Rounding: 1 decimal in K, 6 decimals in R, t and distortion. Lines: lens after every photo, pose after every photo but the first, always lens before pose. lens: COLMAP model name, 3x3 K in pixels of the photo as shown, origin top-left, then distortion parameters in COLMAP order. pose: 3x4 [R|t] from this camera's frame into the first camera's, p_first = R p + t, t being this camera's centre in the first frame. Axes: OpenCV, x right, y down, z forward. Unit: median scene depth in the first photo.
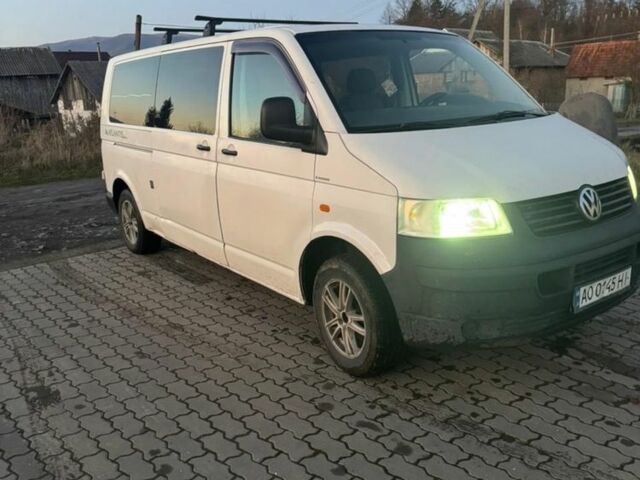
lens RADIAL K [[585.6, 0, 322.1], [0, 585.6, 240.2], [0, 0, 1]] dist [0.170136, -0.300584]
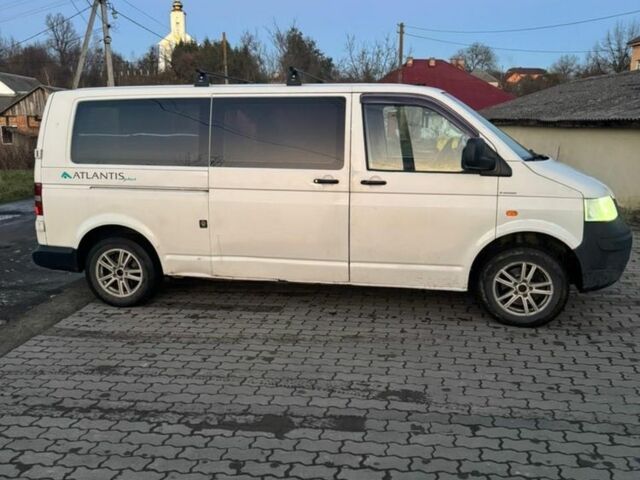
lens RADIAL K [[585.6, 0, 322.1], [0, 585.6, 240.2], [0, 0, 1]] dist [0.170136, -0.300584]
pose [[0.735352, -0.097310, 0.670663, -1.238540], [0.149321, 0.988581, -0.020285, -0.027441], [-0.661030, 0.115061, 0.741485, 0.220095]]
